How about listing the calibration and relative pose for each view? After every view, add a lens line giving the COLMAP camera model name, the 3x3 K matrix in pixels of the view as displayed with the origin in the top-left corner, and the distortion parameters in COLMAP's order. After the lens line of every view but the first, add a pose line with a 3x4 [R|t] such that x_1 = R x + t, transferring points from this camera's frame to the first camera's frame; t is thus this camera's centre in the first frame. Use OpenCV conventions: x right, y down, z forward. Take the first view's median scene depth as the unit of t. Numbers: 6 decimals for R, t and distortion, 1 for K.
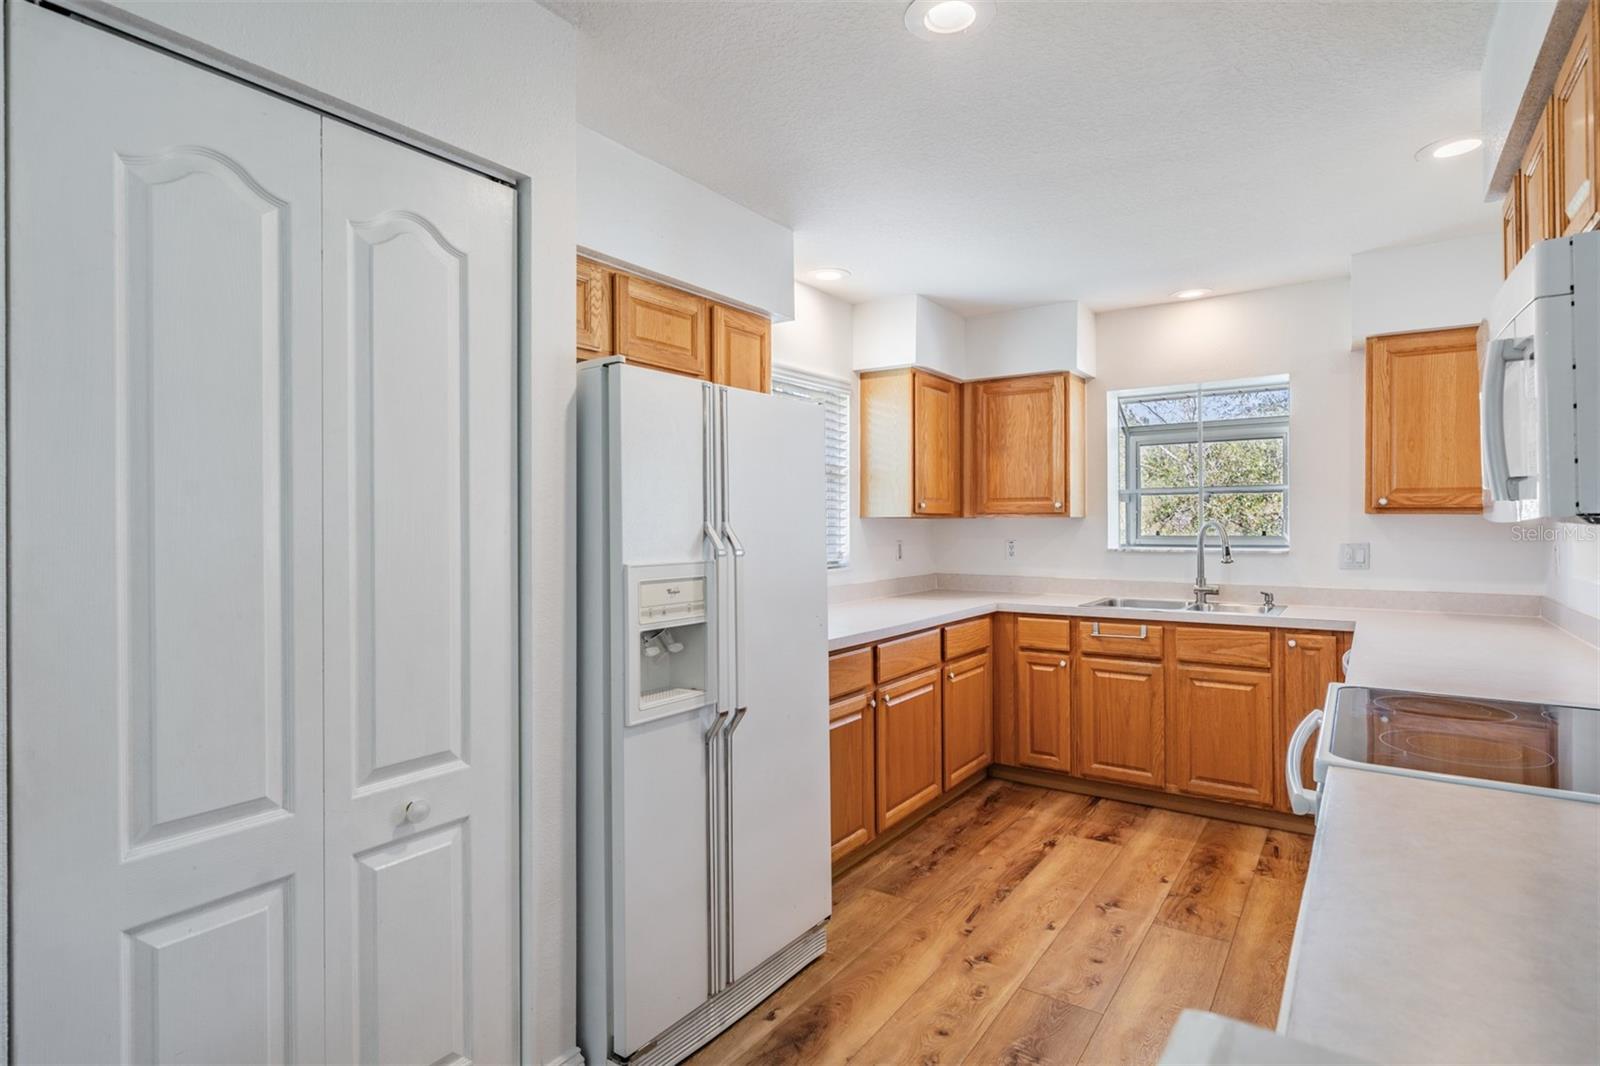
lens RADIAL K [[815.3, 0, 791.6], [0, 815.3, 519.6], [0, 0, 1]] dist [0.003208, -0.000308]
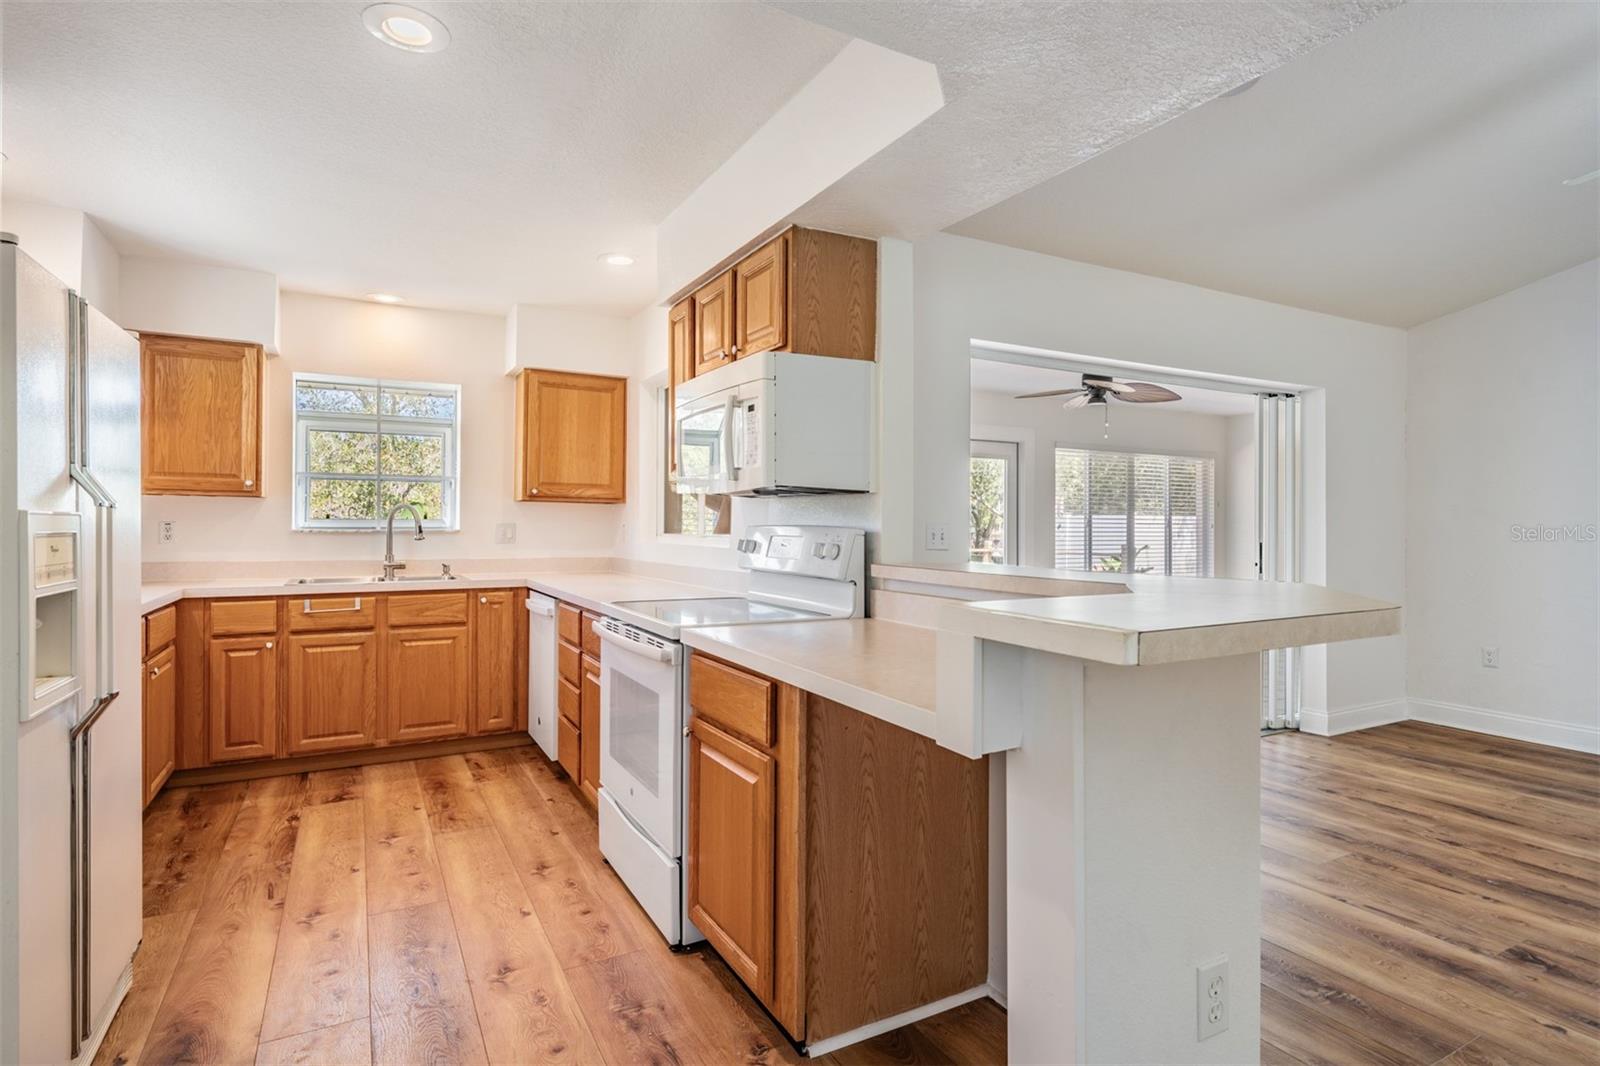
lens RADIAL K [[815.3, 0, 791.6], [0, 815.3, 519.6], [0, 0, 1]] dist [0.003208, -0.000308]
pose [[0.452532, 0.013315, 0.891649, -0.285607], [-0.011410, 0.999893, -0.009141, 0.031940], [-0.891675, -0.006037, 0.452636, 0.005622]]
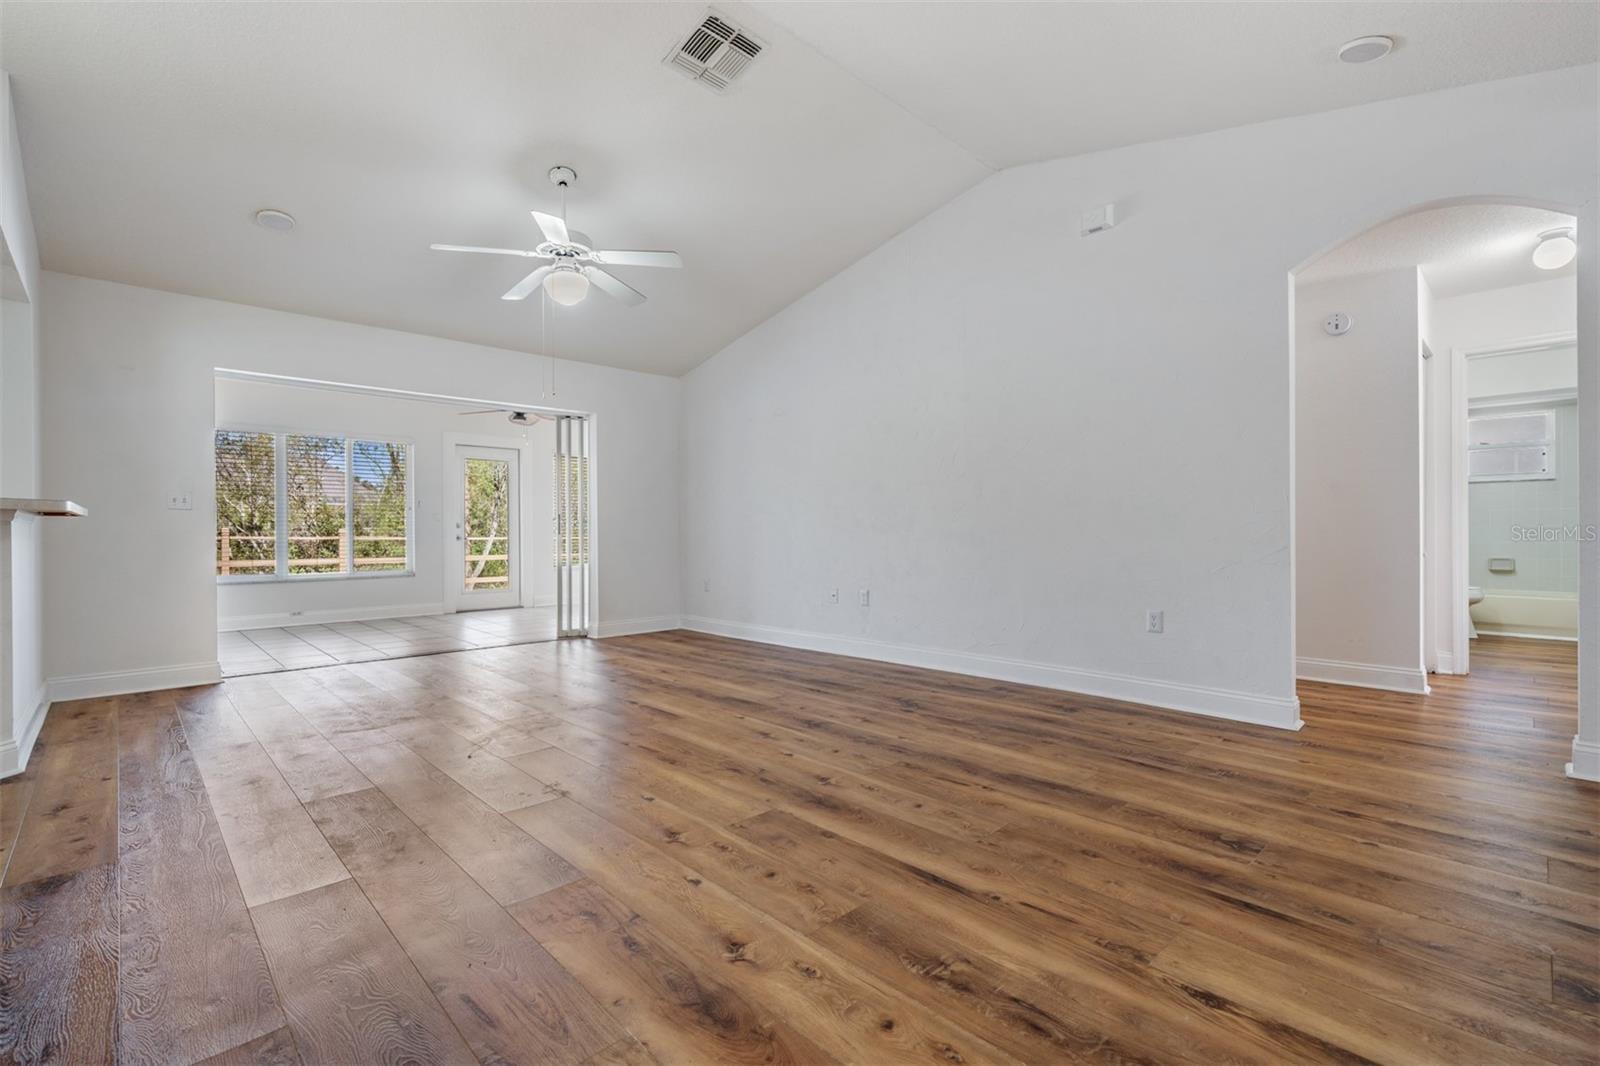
lens RADIAL K [[707.1, 0, 796.6], [0, 707.1, 538.4], [0, 0, 1]] dist [-0.001444, -0.000278]
pose [[0.196293, -0.006890, 0.980521, -0.359320], [-0.002640, 0.999968, 0.007555, 0.095740], [-0.980542, -0.004072, 0.196268, -1.031217]]
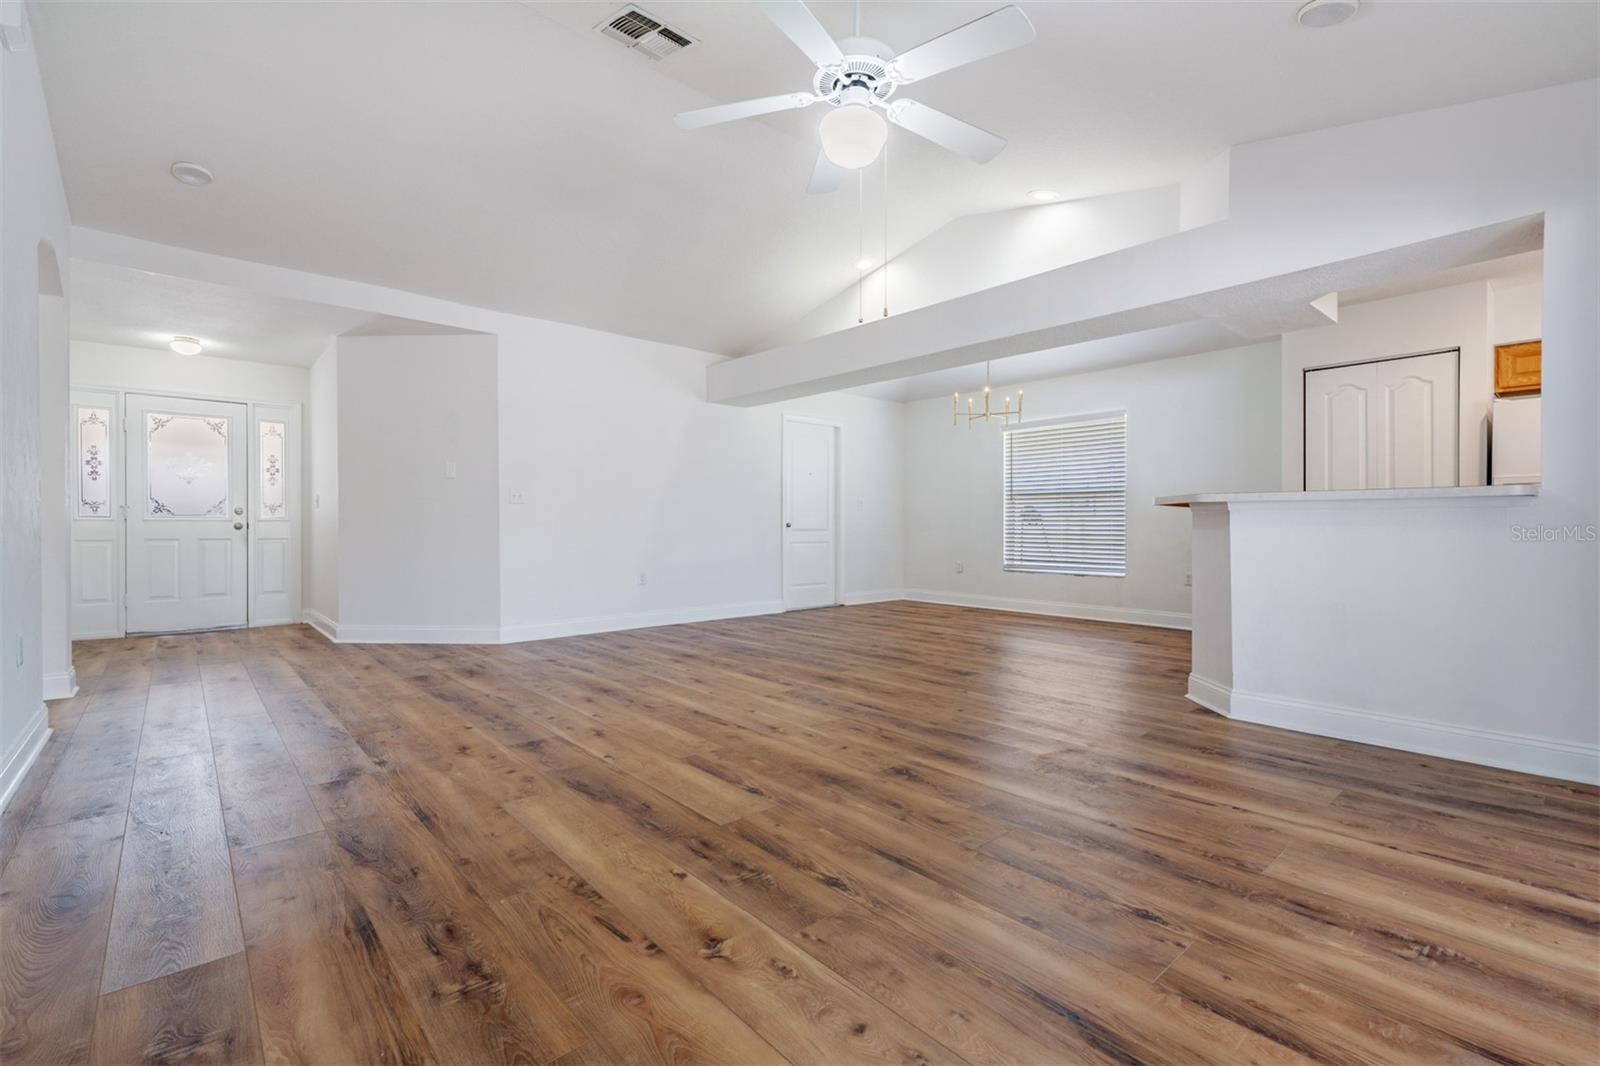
lens RADIAL K [[708.4, 0, 789.2], [0, 708.4, 524.1], [0, 0, 1]] dist [-0.000490, -0.000725]
pose [[-0.248114, 0.005546, -0.968715, 1.365824], [0.007290, 0.999966, 0.003857, 0.092937], [0.968703, -0.006105, -0.248146, -0.348854]]
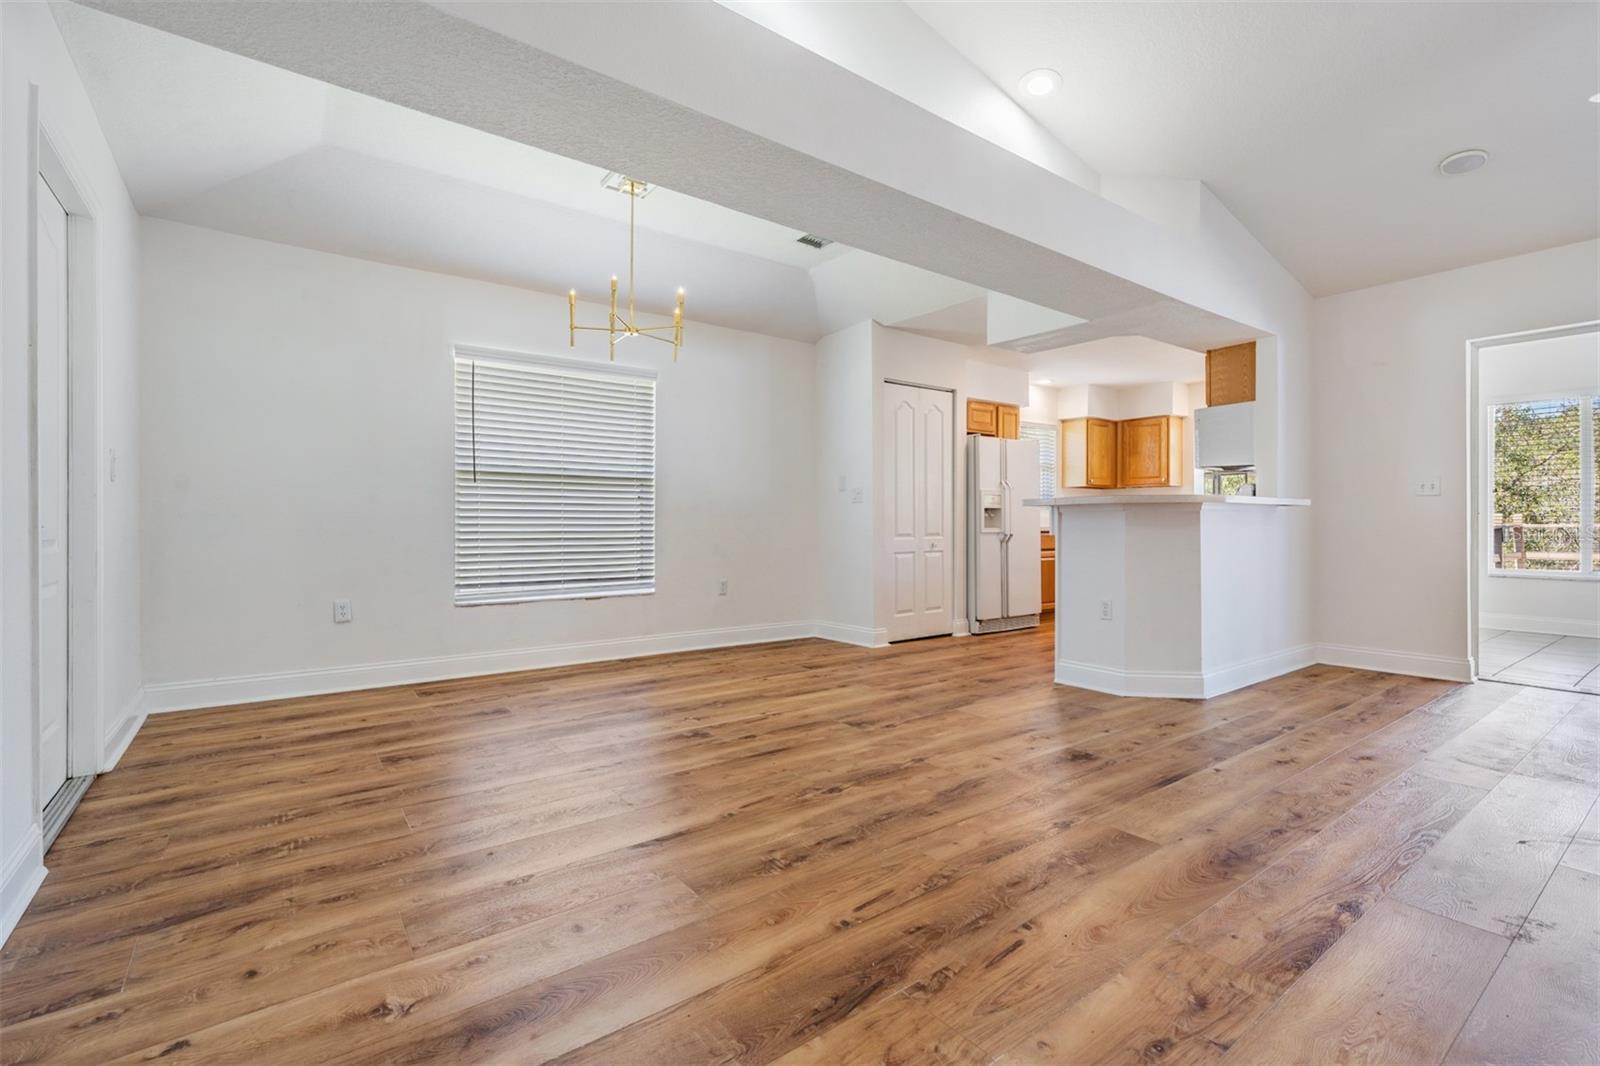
lens RADIAL K [[708.4, 0, 789.2], [0, 708.4, 524.1], [0, 0, 1]] dist [-0.000490, -0.000725]
pose [[0.947064, 0.003682, -0.321024, 0.005107], [-0.000749, 0.999957, 0.009258, 0.095637], [0.321044, -0.008527, 0.947026, -1.233151]]
